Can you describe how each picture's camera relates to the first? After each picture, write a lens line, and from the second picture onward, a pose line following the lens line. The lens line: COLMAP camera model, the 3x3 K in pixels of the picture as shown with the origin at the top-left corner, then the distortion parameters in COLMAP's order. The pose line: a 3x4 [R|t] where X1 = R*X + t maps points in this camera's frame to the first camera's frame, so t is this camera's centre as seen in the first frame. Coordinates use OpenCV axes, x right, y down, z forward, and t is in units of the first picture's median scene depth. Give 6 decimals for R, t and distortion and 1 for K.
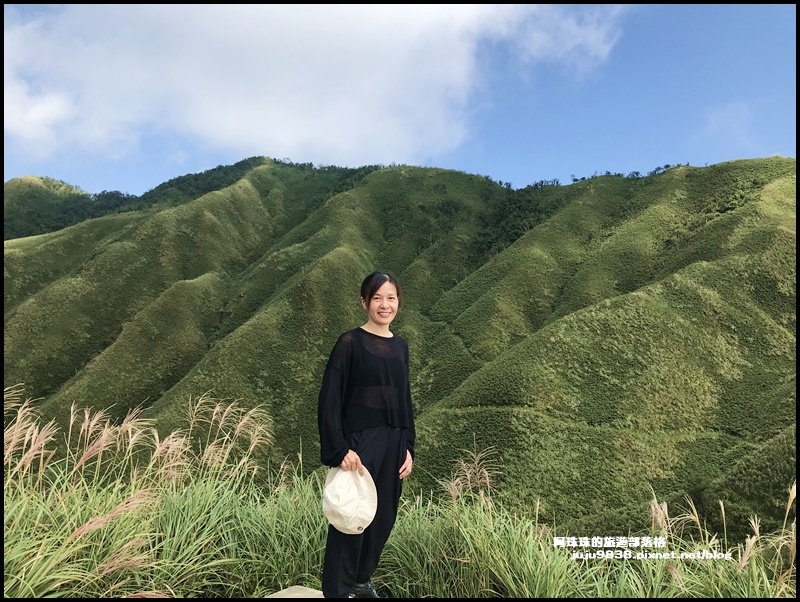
lens RADIAL K [[645.0, 0, 396.3], [0, 645.0, 300.1], [0, 0, 1]] dist [0.035555, -0.033615]
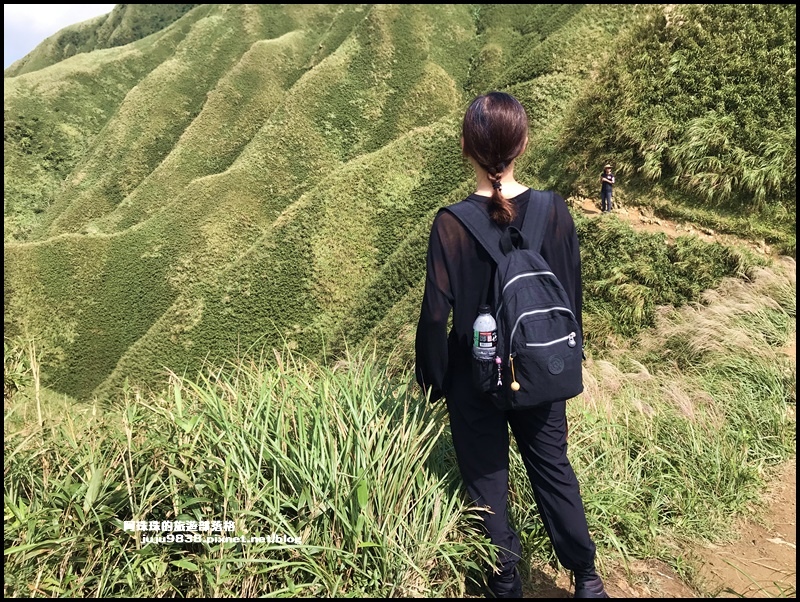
lens RADIAL K [[645.0, 0, 391.2], [0, 645.0, 298.1], [0, 0, 1]] dist [0.035555, -0.033615]
pose [[0.955020, -0.072624, -0.287512, 0.138837], [0.160546, 0.941791, 0.295390, 0.099819], [0.249324, -0.328262, 0.911088, 0.053049]]
